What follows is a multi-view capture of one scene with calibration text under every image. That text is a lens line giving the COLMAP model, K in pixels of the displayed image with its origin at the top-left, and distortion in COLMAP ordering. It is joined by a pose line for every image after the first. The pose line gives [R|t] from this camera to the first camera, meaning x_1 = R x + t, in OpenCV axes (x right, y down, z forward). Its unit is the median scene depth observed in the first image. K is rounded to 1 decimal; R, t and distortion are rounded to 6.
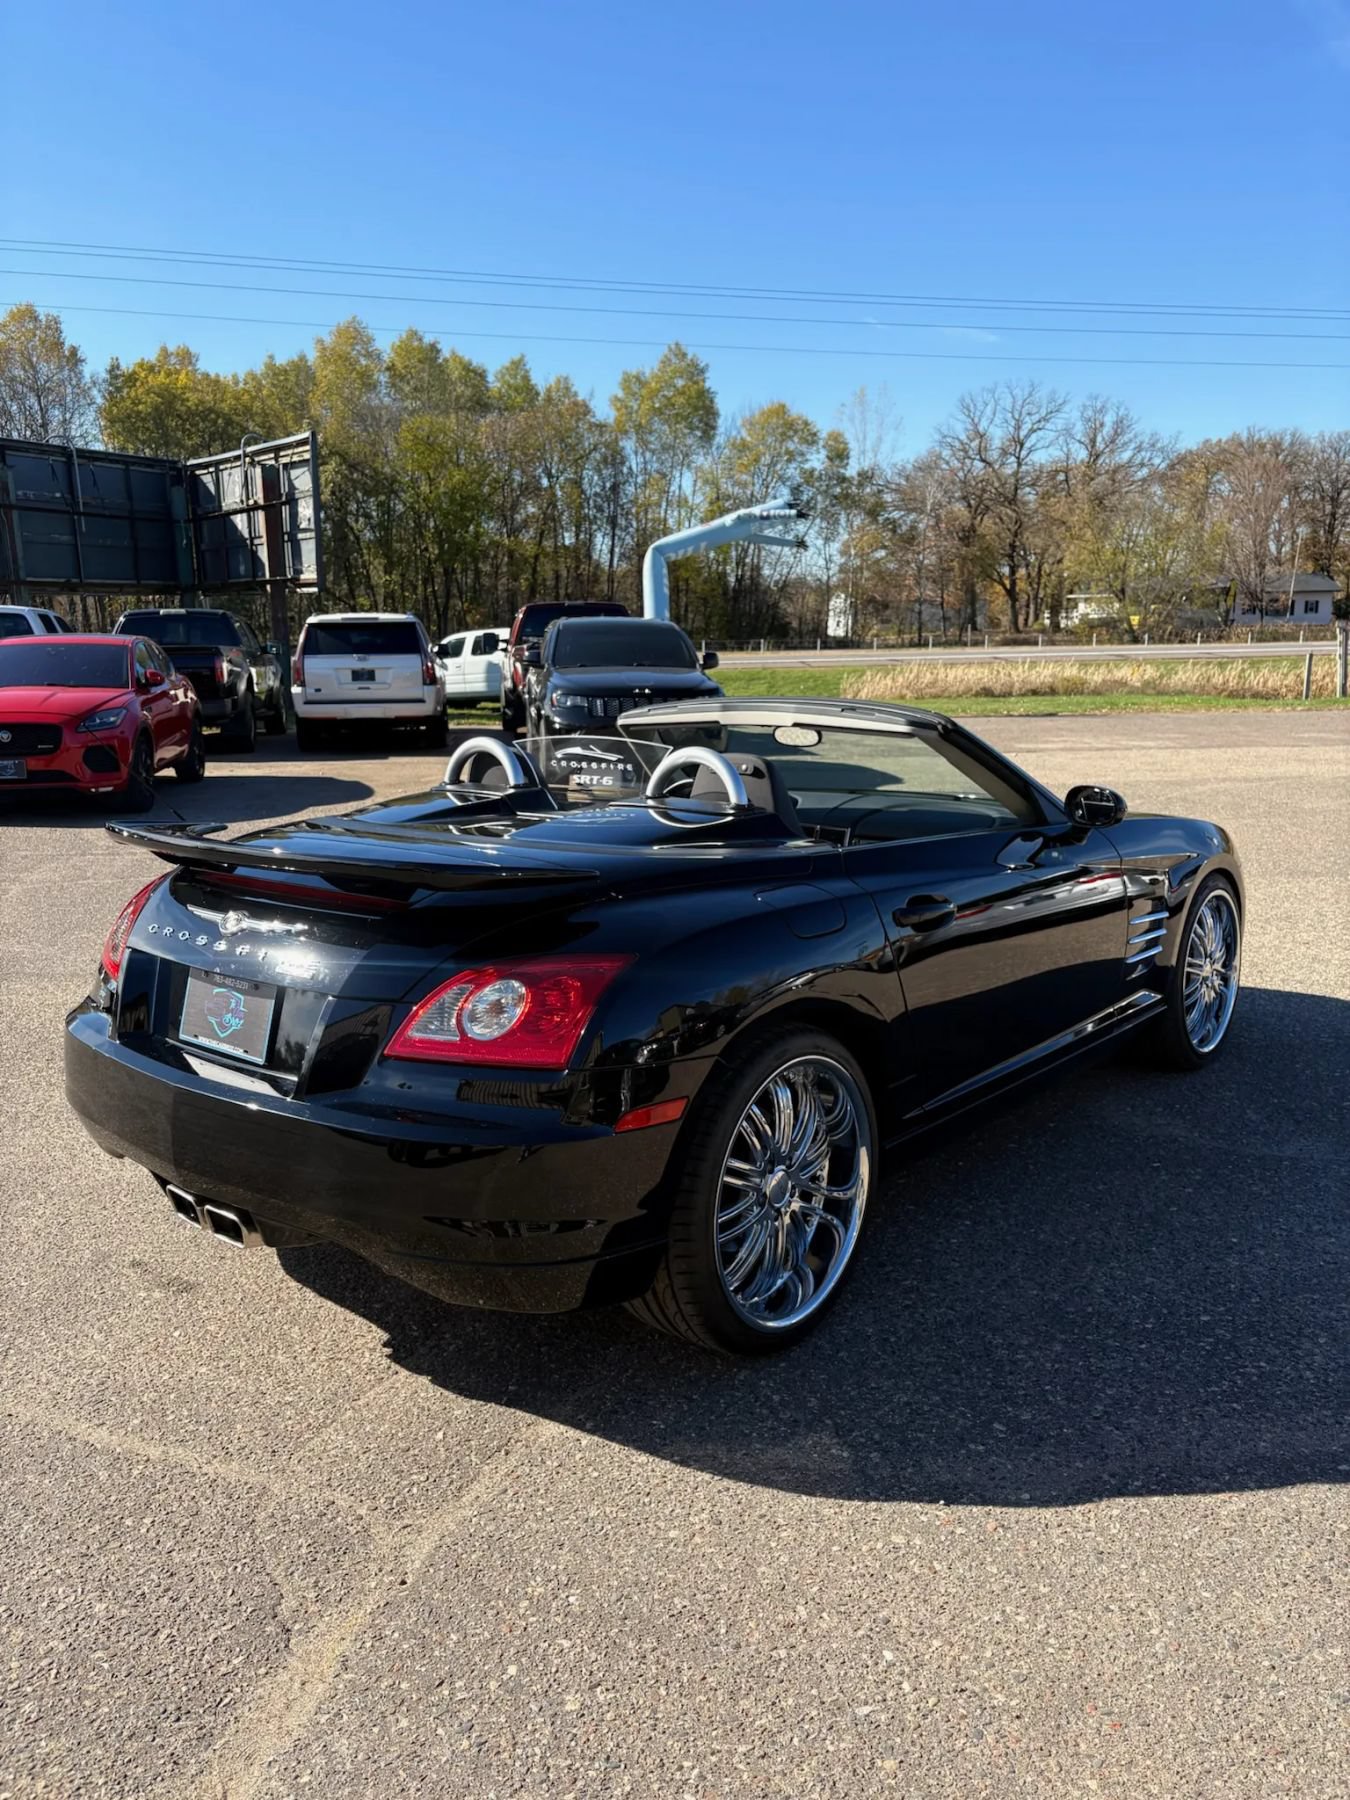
lens RADIAL K [[1389.1, 0, 676.6], [0, 1389.1, 890.9], [0, 0, 1]] dist [0.051322, -0.063378]
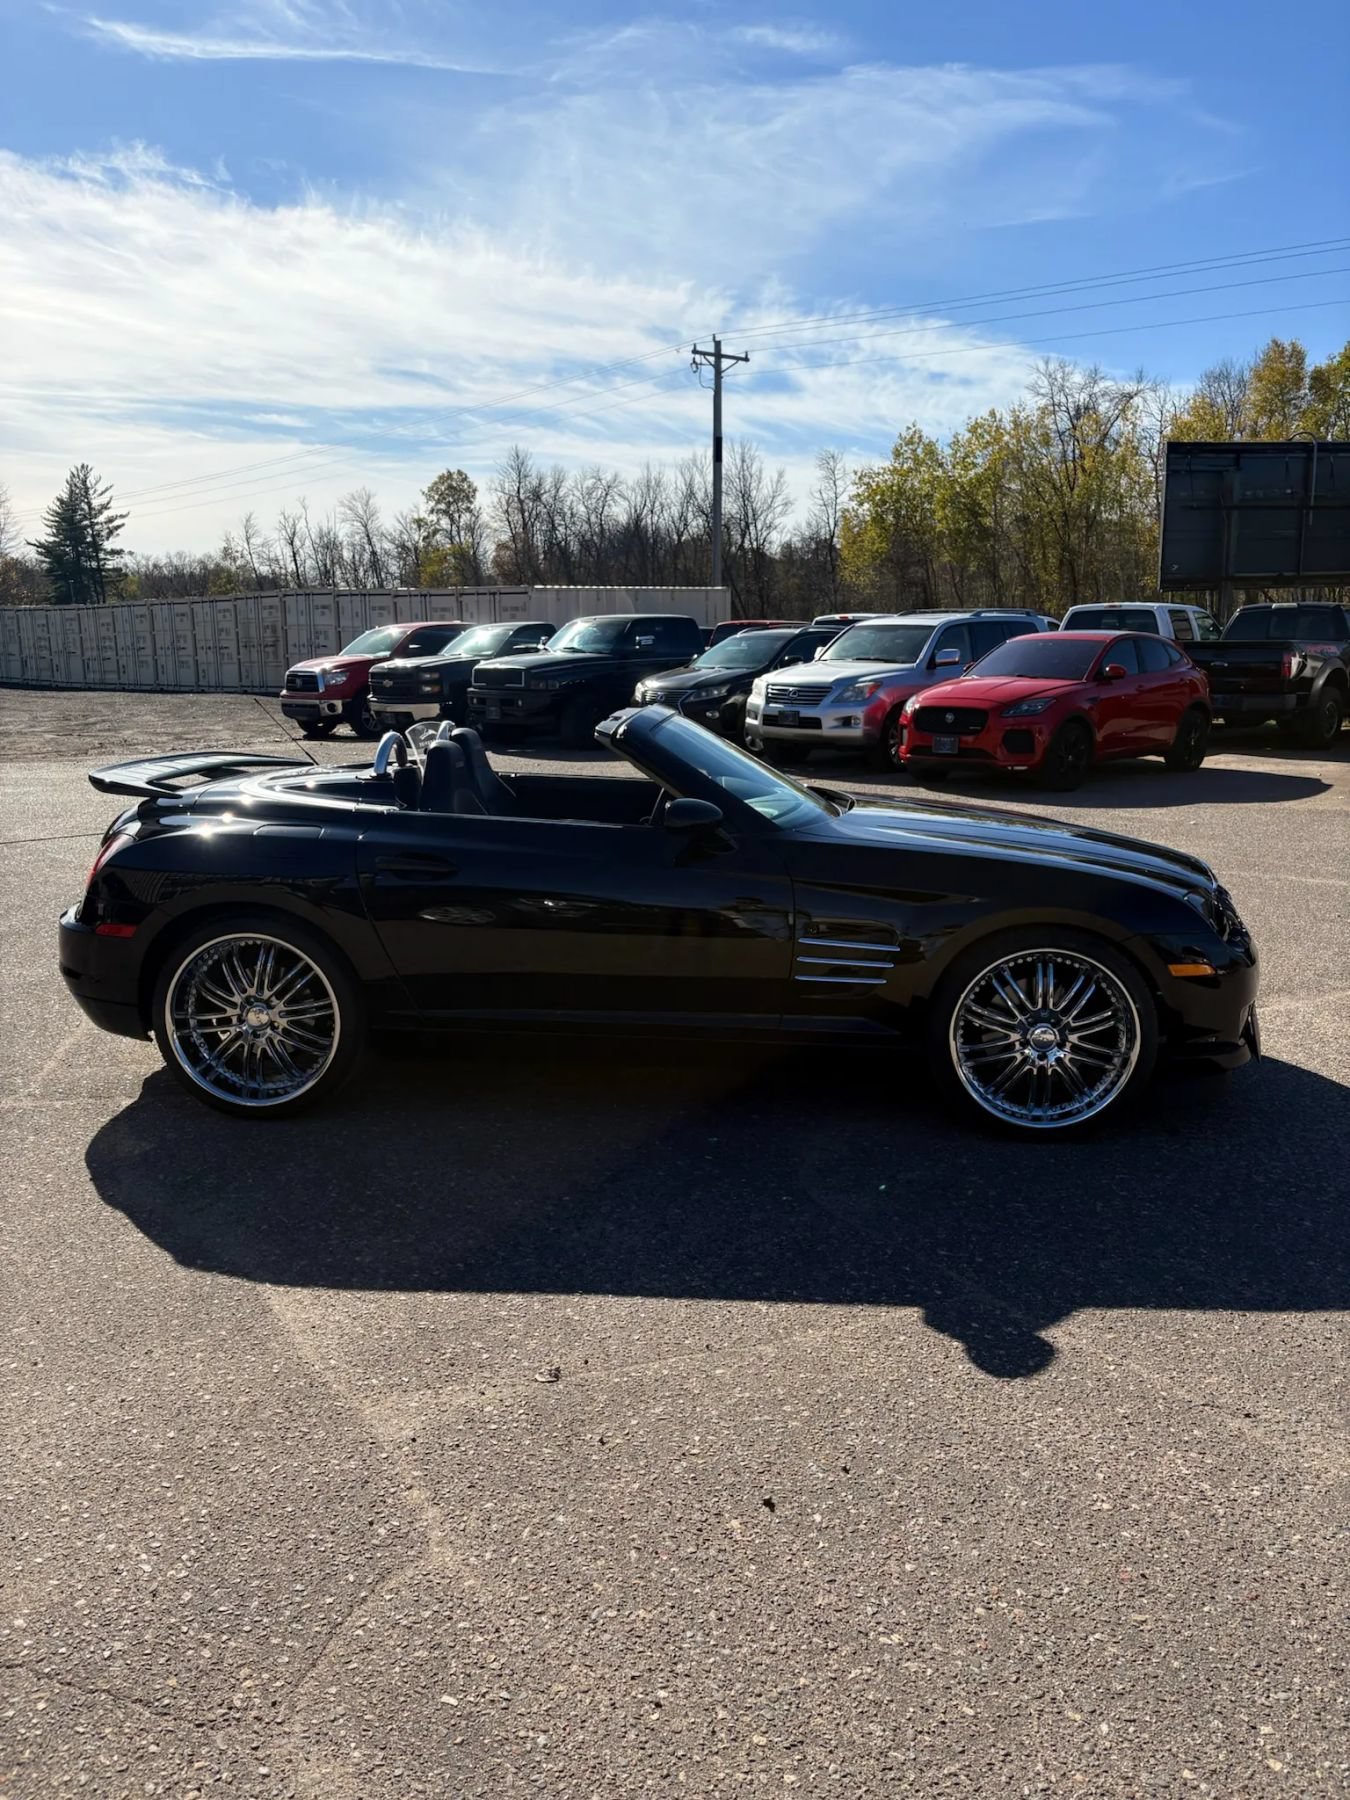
lens RADIAL K [[1389.1, 0, 686.1], [0, 1389.1, 907.1], [0, 0, 1]] dist [0.051322, -0.063378]
pose [[0.562618, 0.165170, -0.810049, 1.027042], [-0.148309, 0.984108, 0.097653, -0.082727], [0.813305, 0.065196, 0.578173, 0.319643]]
